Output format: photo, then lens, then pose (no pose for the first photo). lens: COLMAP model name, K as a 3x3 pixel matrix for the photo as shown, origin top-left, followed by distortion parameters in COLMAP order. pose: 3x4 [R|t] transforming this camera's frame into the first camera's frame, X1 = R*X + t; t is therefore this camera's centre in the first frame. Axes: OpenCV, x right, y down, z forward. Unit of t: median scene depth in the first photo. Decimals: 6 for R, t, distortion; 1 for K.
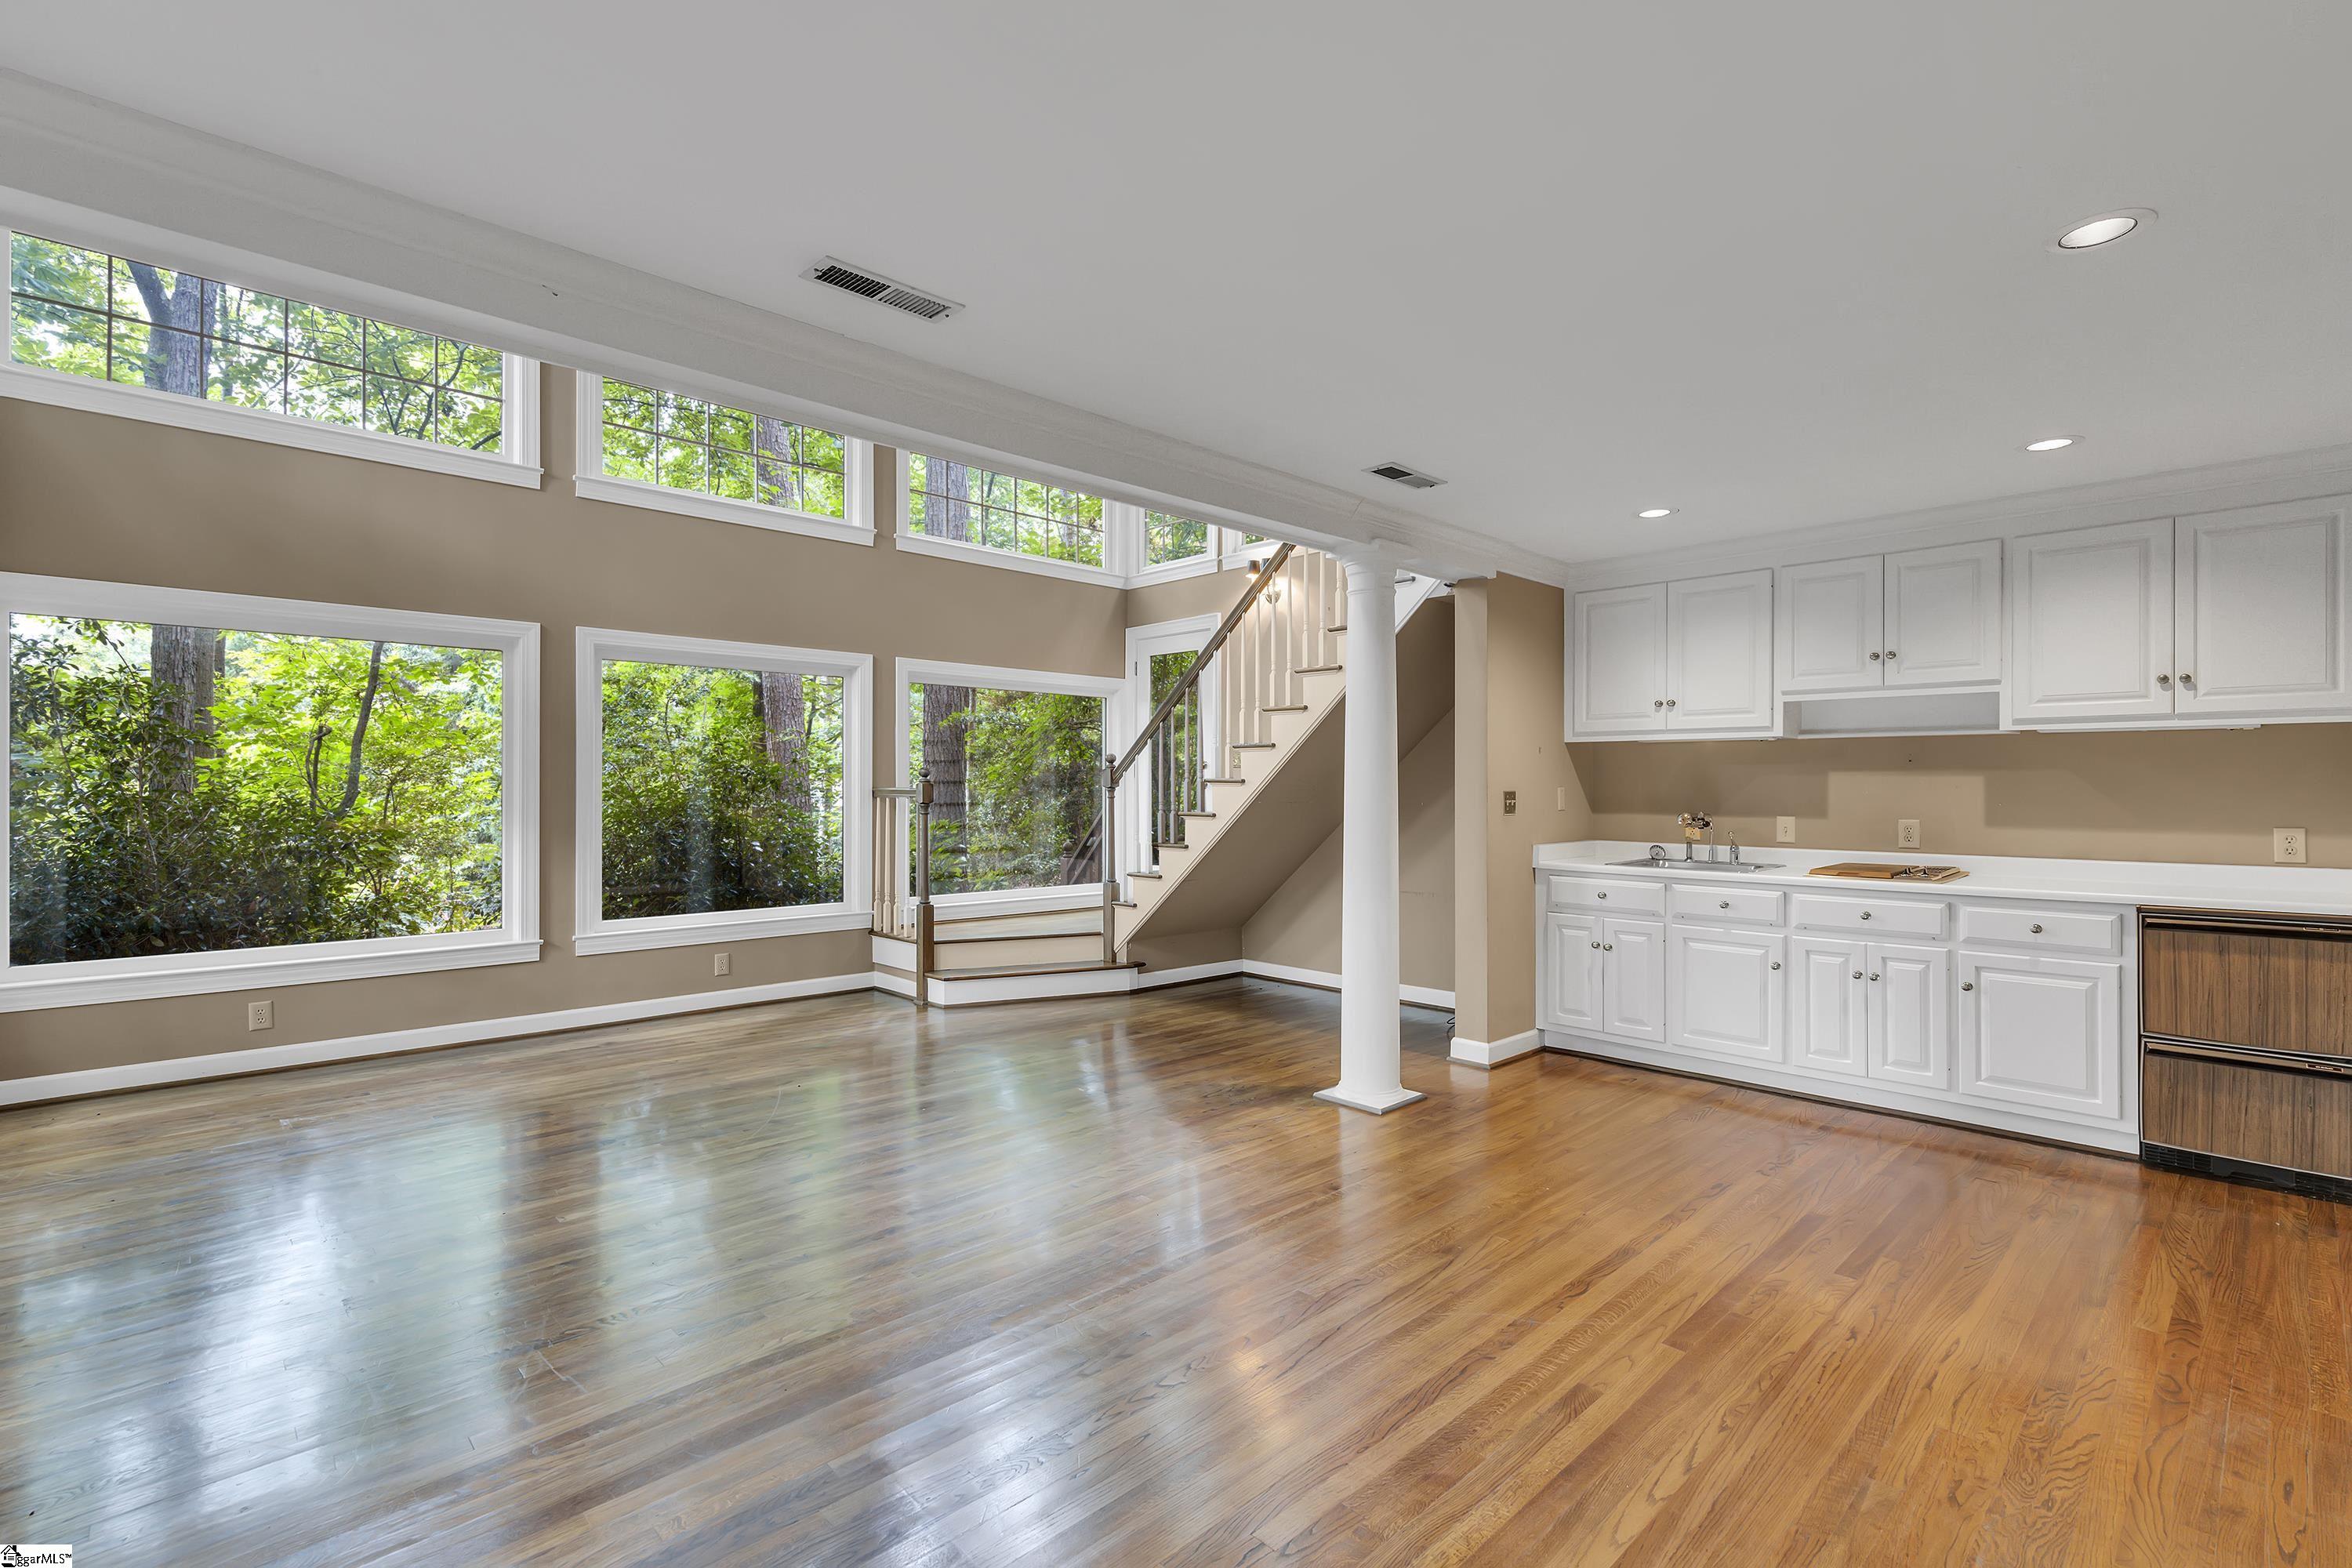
lens RADIAL K [[1063.1, 0, 1181.1], [0, 1063.1, 783.5], [0, 0, 1]] dist [-0.003777, -0.000094]
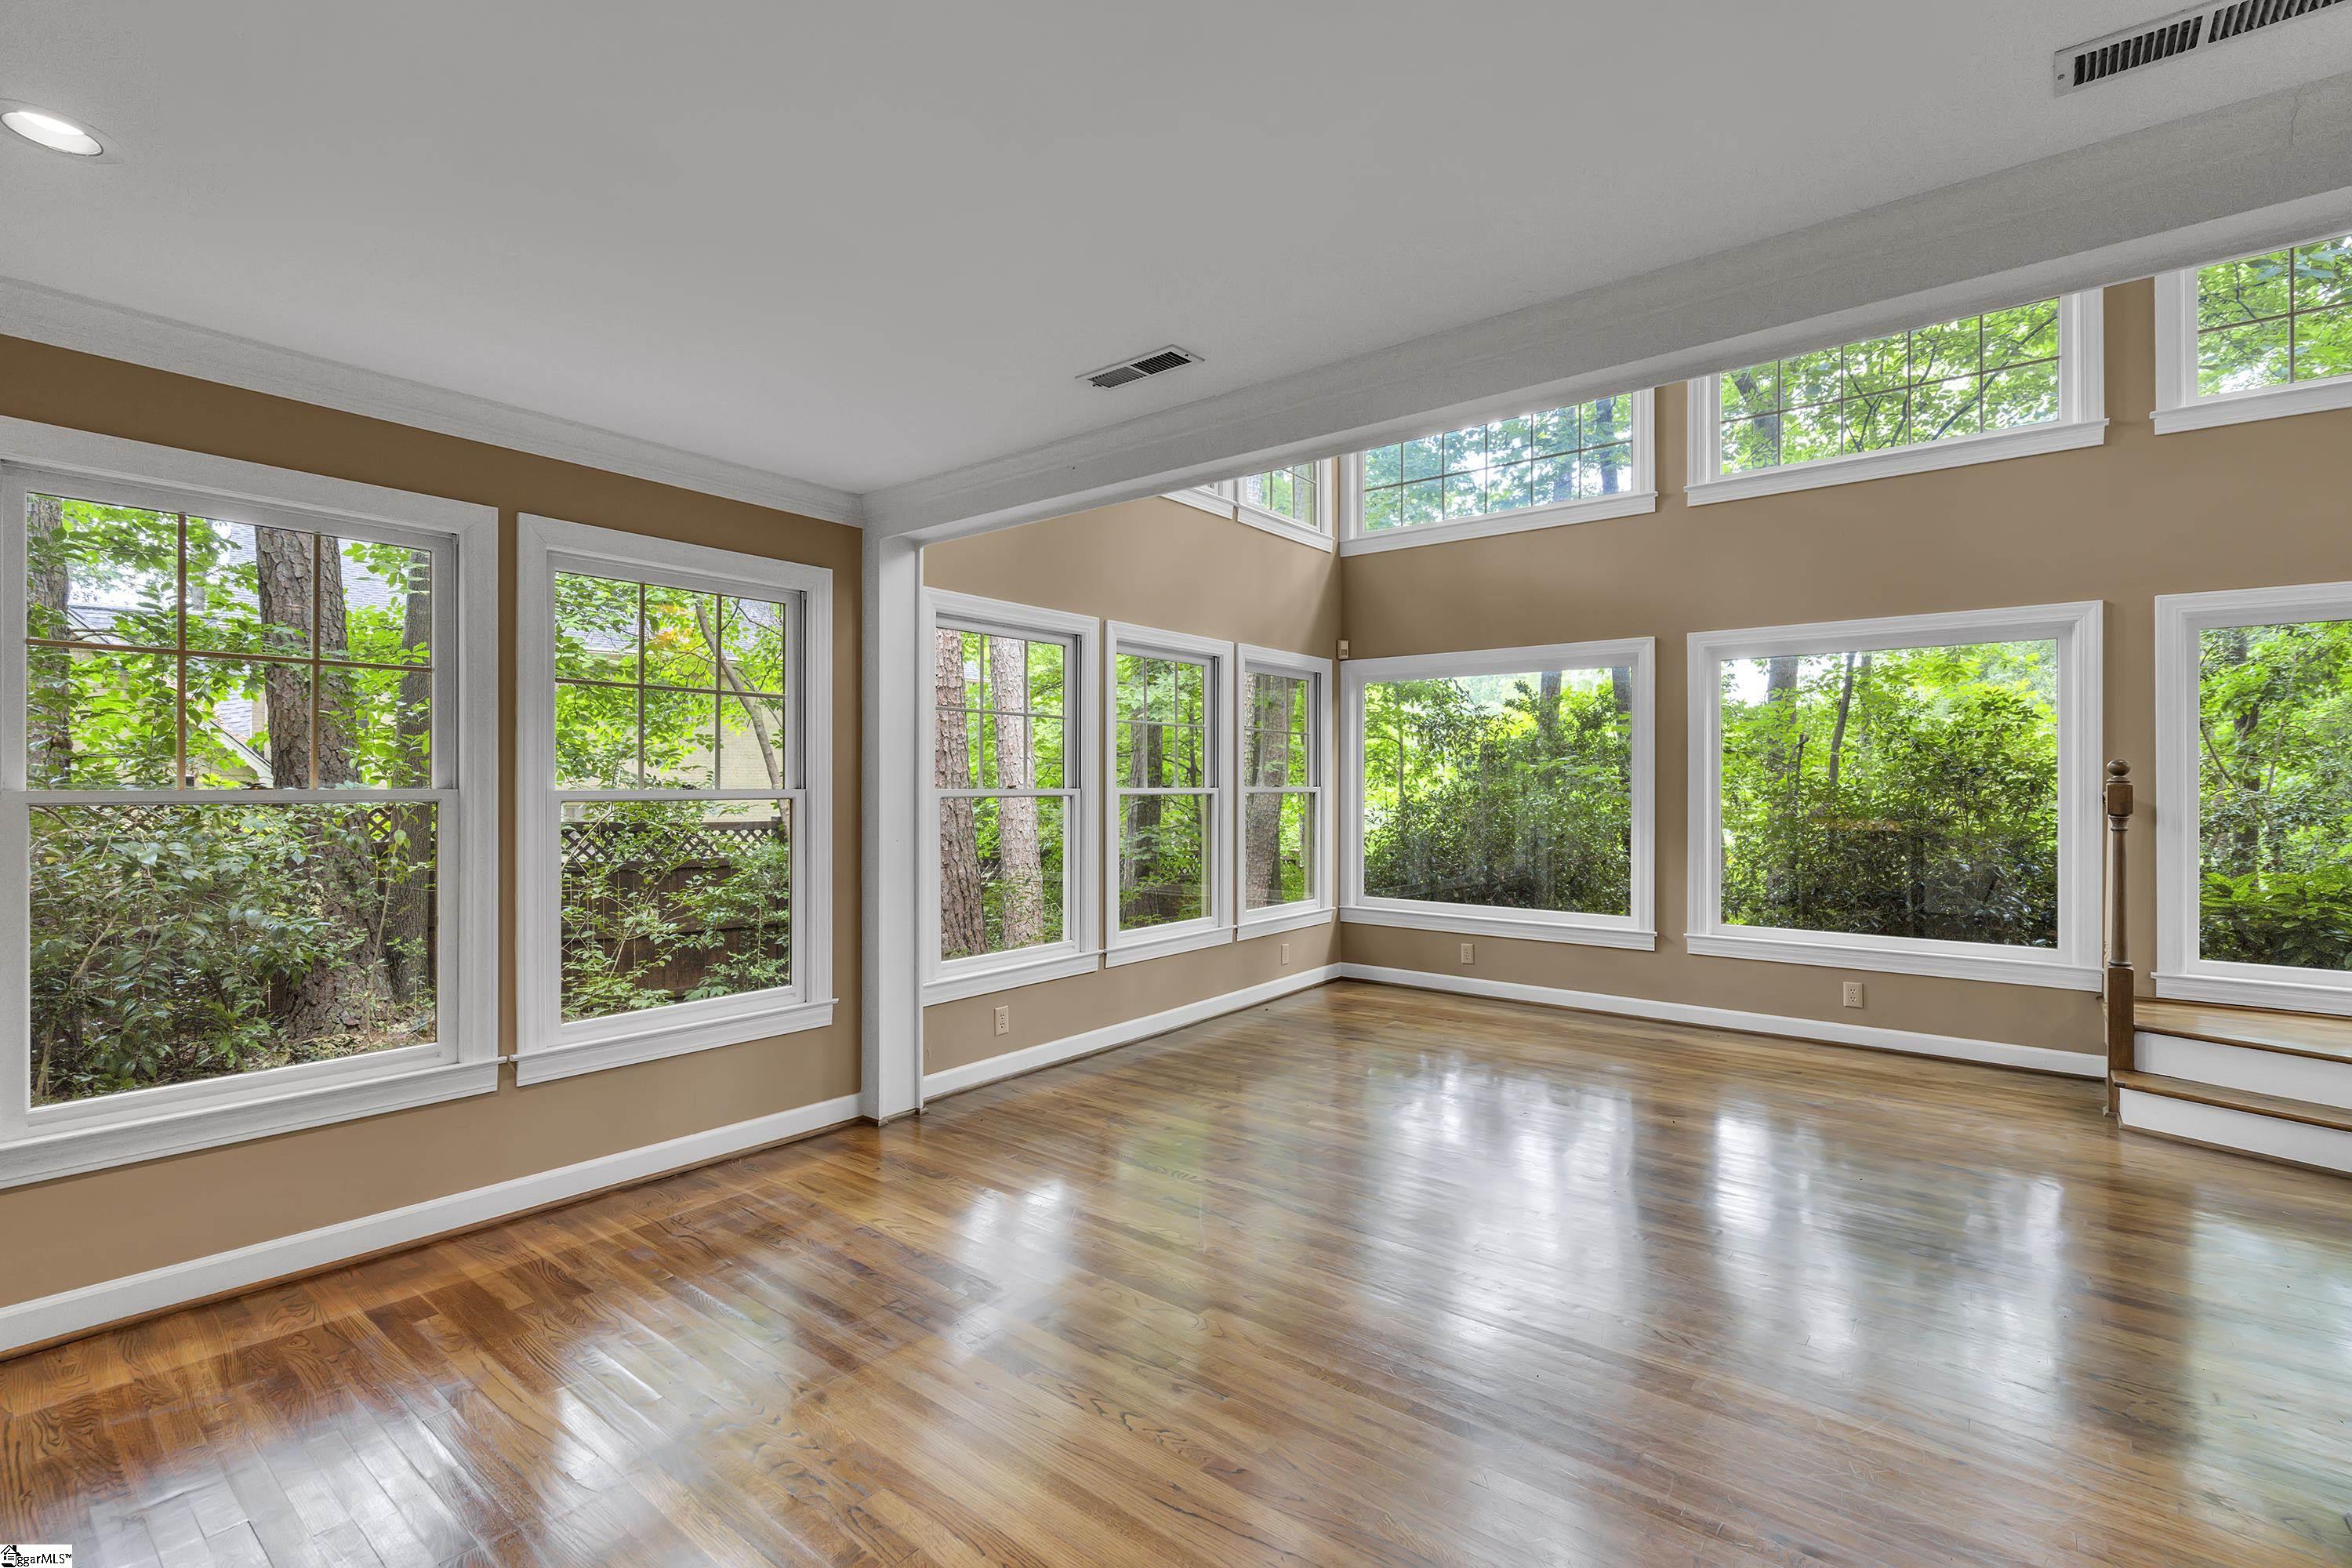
lens RADIAL K [[1063.1, 0, 1180.7], [0, 1063.1, 785.0], [0, 0, 1]] dist [-0.003777, -0.000094]
pose [[0.126206, -0.003291, -0.991999, 0.346387], [0.001129, 0.999994, -0.003174, 0.001655], [0.992003, -0.000719, 0.126209, 0.341069]]
